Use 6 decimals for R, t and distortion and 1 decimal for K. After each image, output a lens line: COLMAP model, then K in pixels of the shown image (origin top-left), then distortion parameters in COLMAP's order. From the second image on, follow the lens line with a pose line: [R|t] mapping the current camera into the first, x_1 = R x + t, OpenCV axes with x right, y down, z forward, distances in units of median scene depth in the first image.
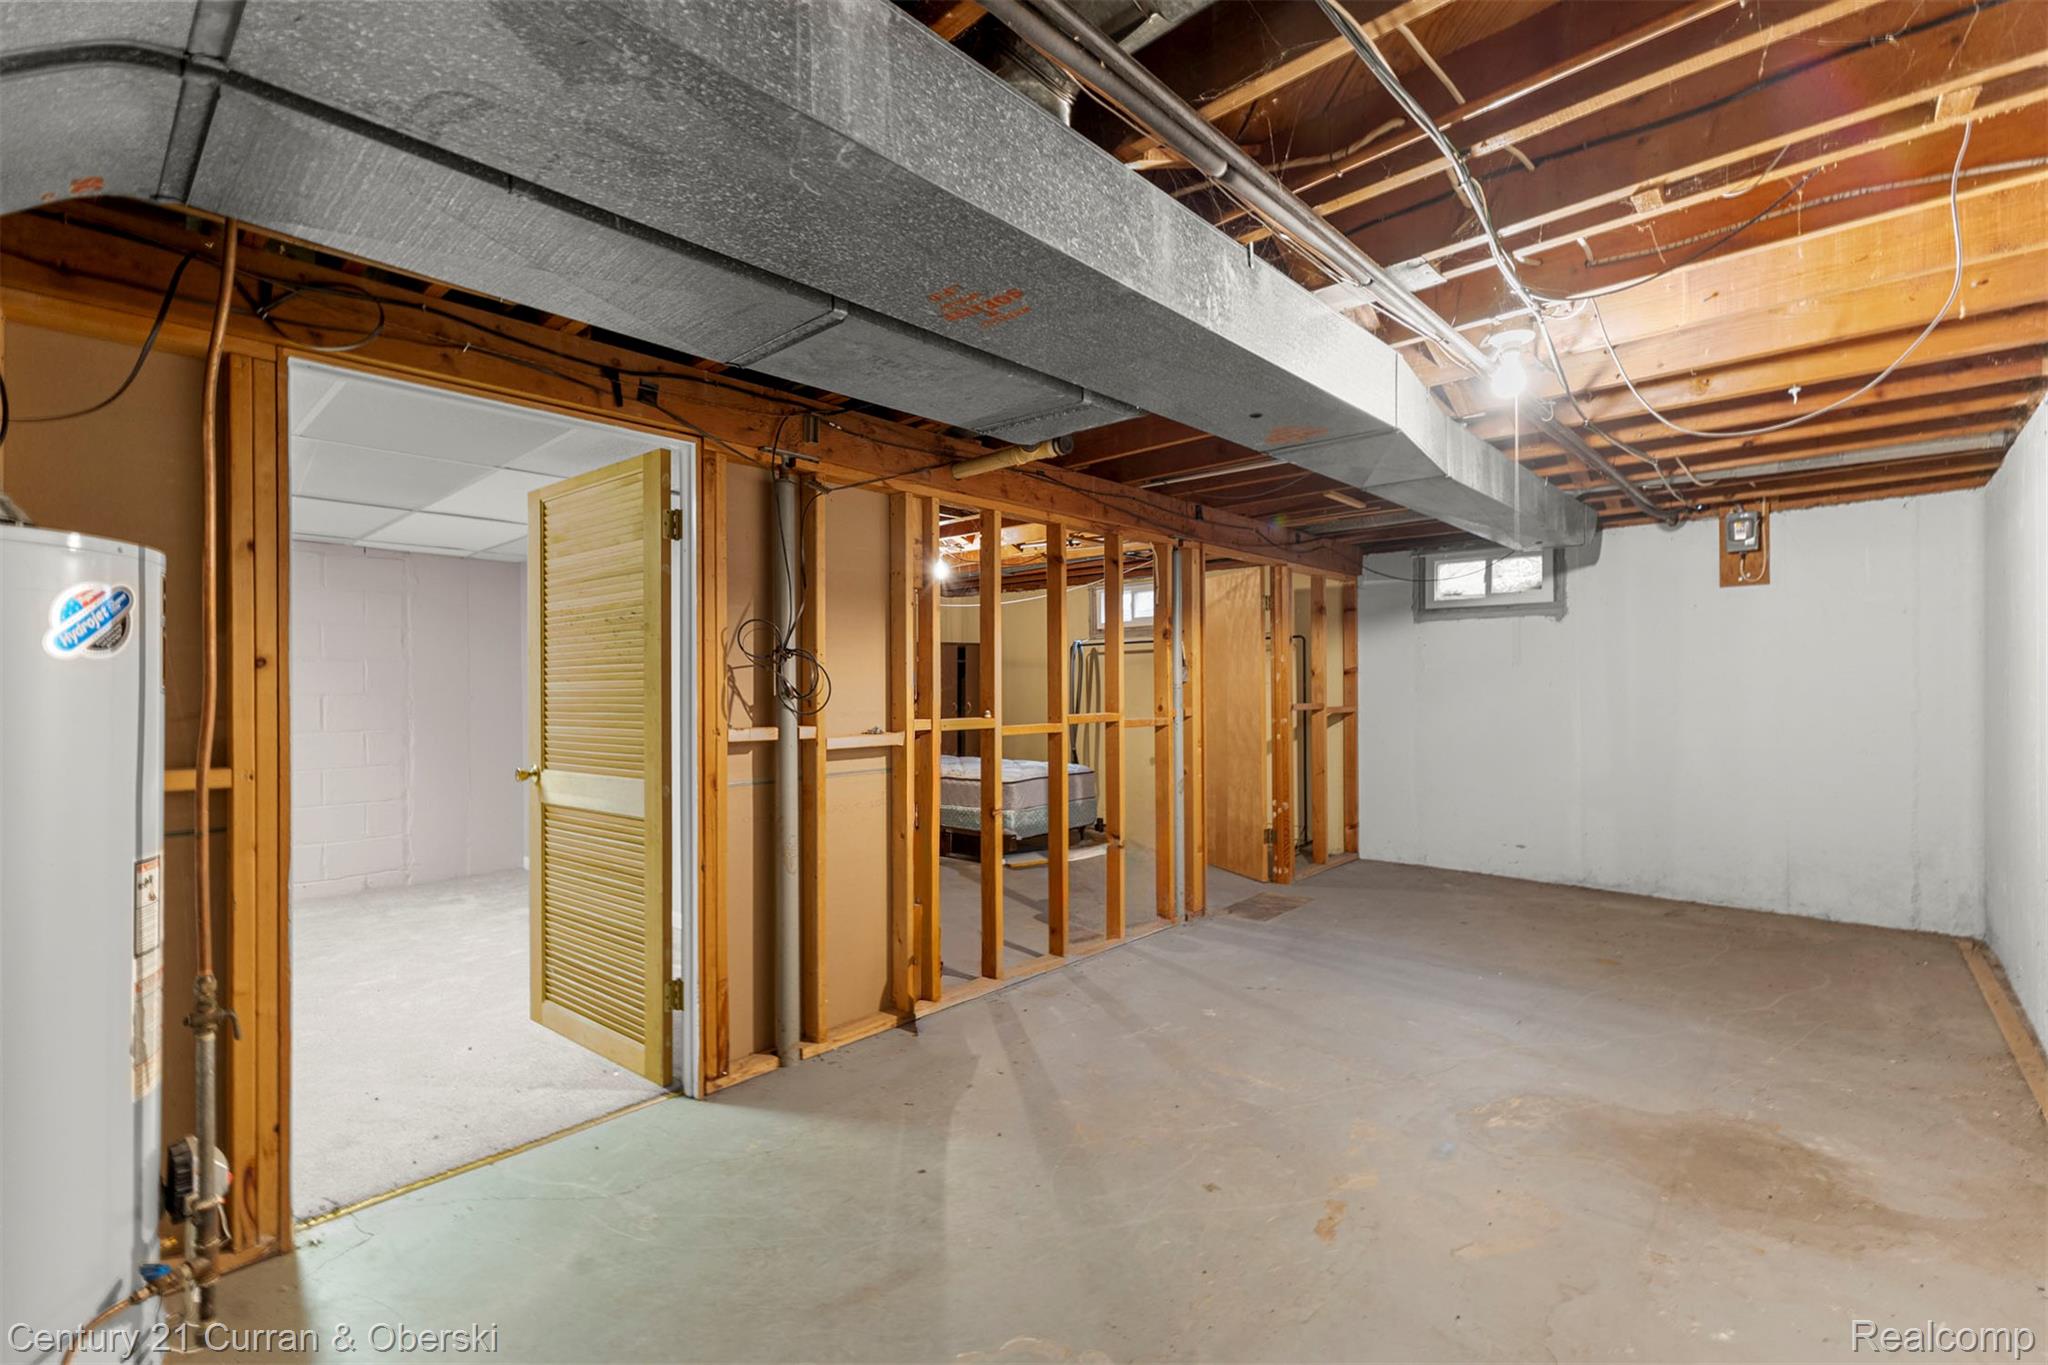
lens RADIAL K [[882.0, 0, 1032.9], [0, 882.0, 675.0], [0, 0, 1]] dist [0.021280, -0.005717]
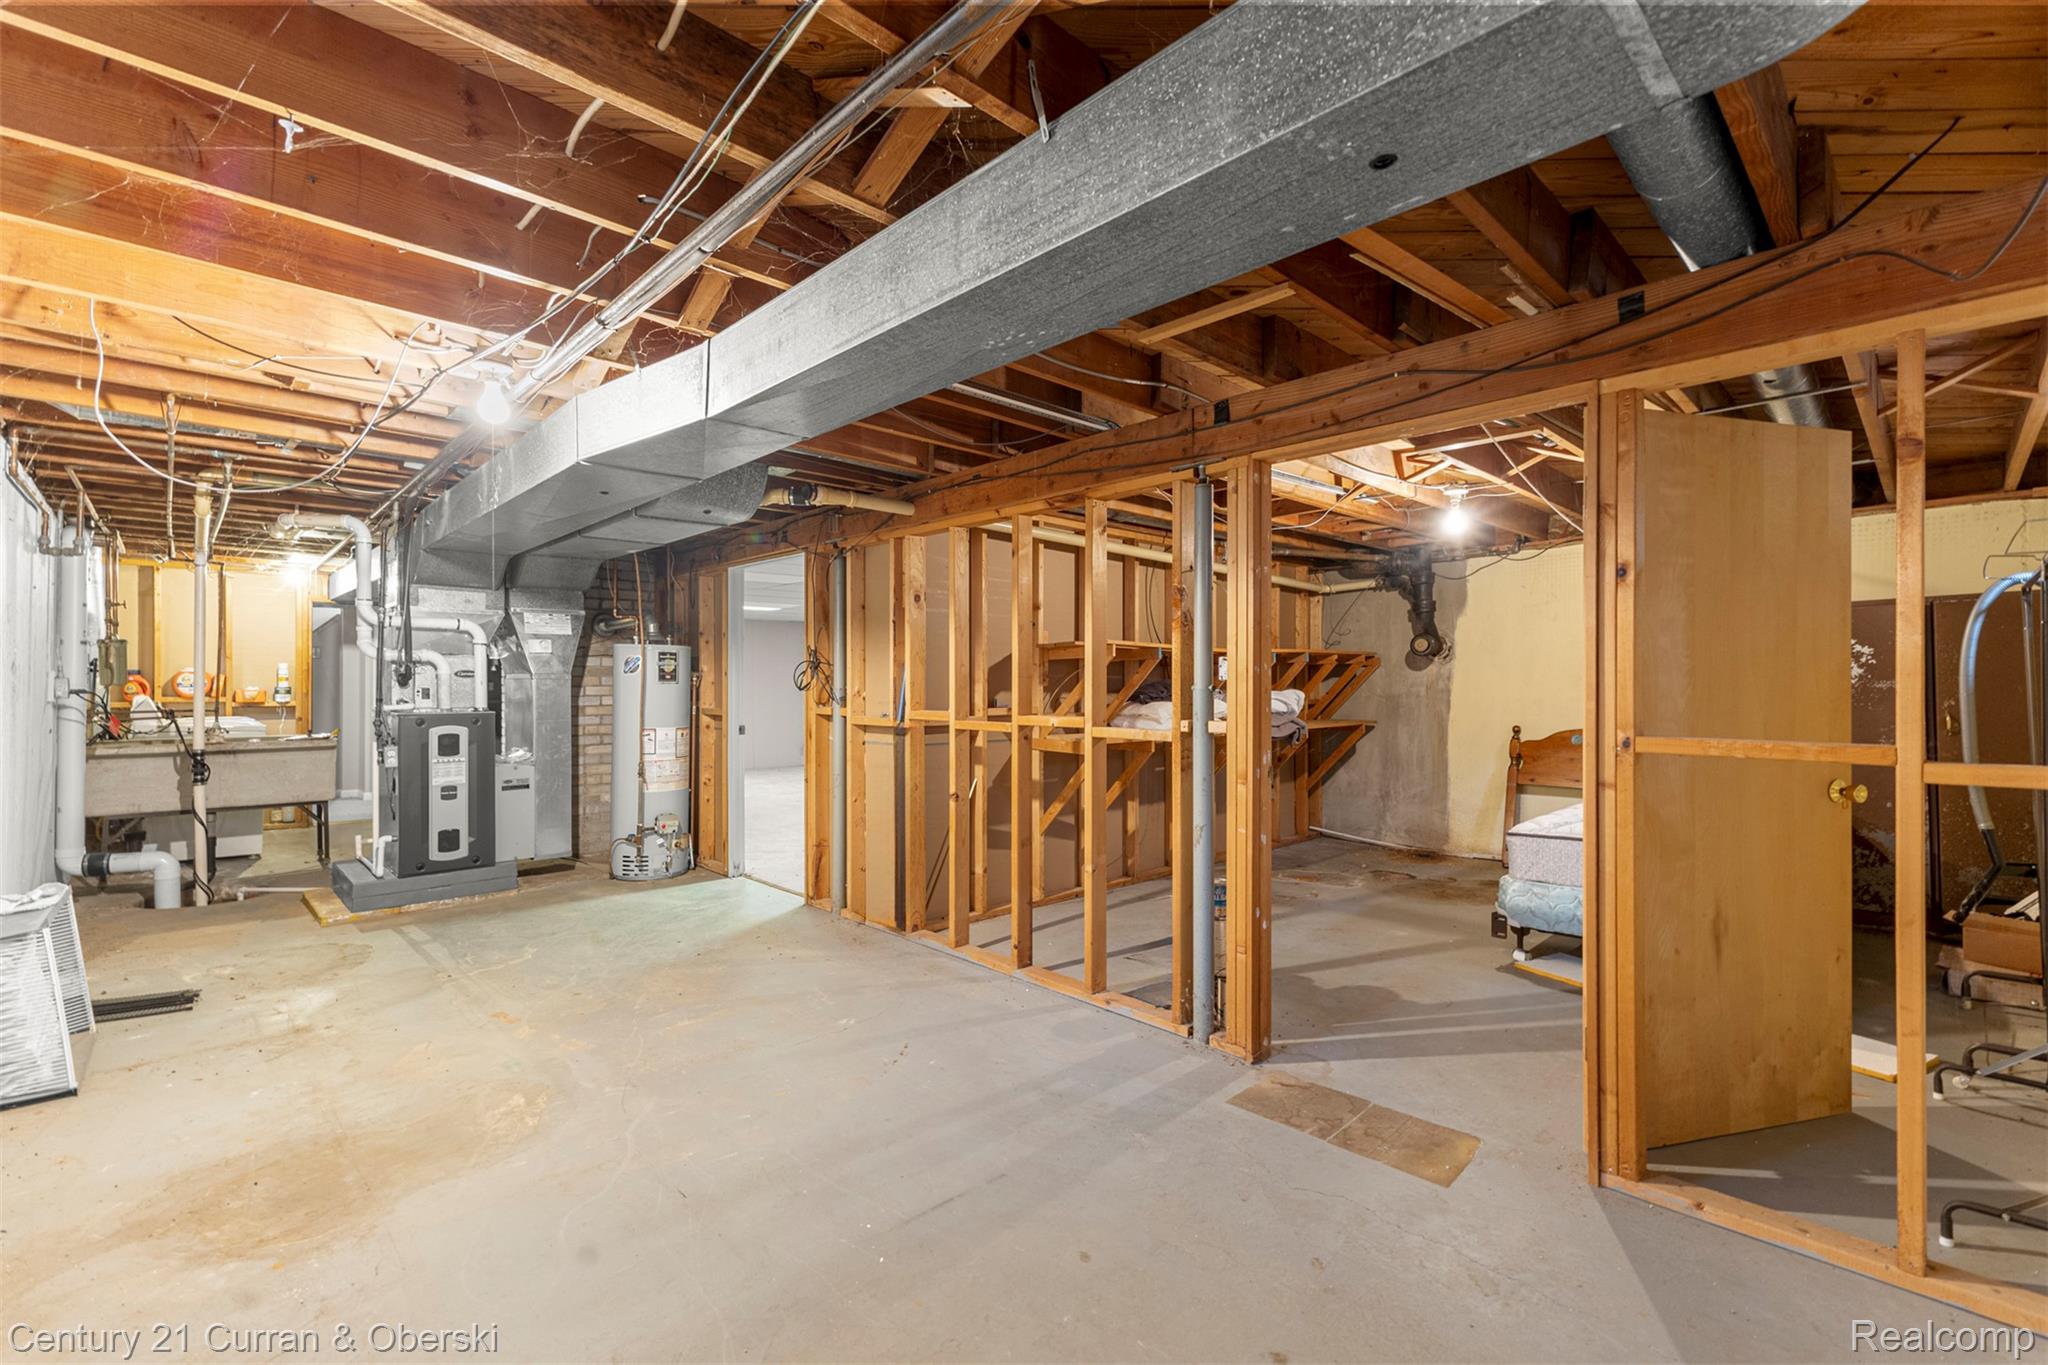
lens RADIAL K [[882.0, 0, 1032.9], [0, 882.0, 675.0], [0, 0, 1]] dist [0.021280, -0.005717]
pose [[-0.055829, 0.001259, -0.998440, 1.109011], [0.013061, 0.999915, 0.000530, 0.000987], [0.998355, -0.013011, -0.055841, 1.204008]]
